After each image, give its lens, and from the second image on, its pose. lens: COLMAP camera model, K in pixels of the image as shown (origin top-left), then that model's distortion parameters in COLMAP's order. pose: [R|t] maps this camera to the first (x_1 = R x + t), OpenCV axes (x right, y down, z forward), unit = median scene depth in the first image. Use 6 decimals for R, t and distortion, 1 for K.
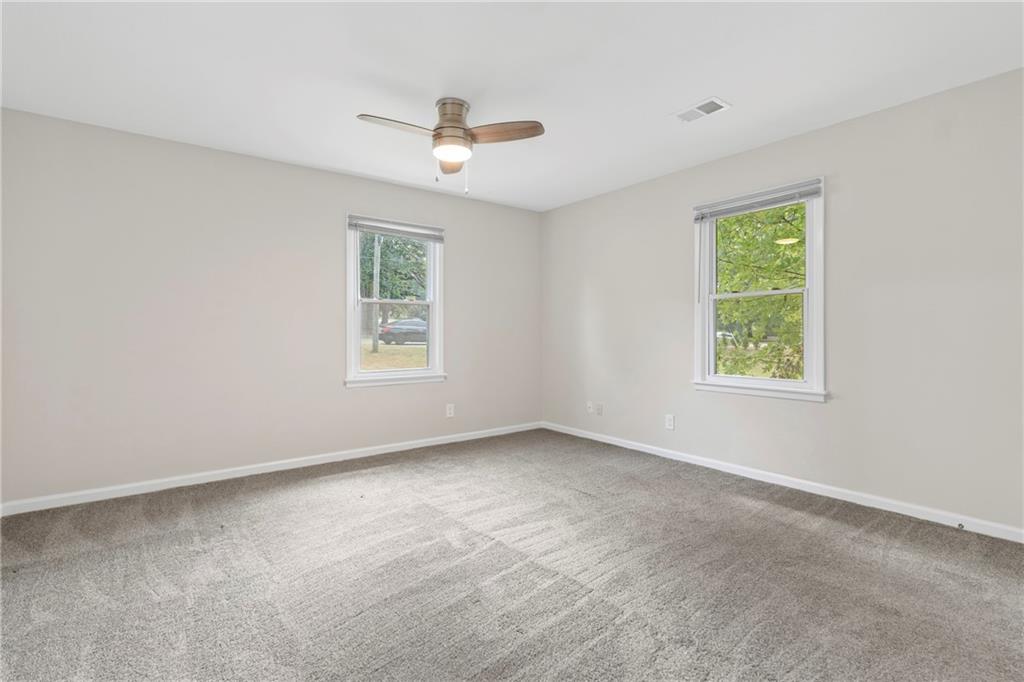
lens RADIAL K [[472.3, 0, 513.7], [0, 472.3, 333.2], [0, 0, 1]] dist [-0.000165, 0.000775]
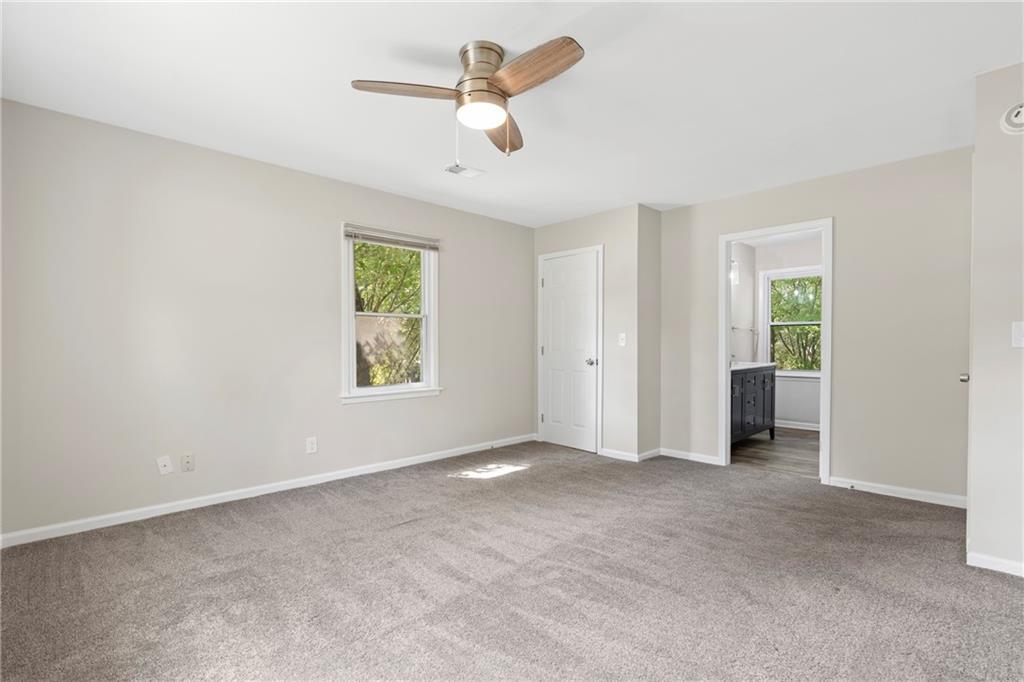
lens RADIAL K [[475.9, 0, 511.8], [0, 475.9, 352.4], [0, 0, 1]] dist [-0.000174, 0.000161]
pose [[-0.118047, -0.008263, 0.992974, -0.819565], [0.006795, 0.999935, 0.009129, 0.003098], [-0.992985, 0.007825, -0.117983, 0.946976]]
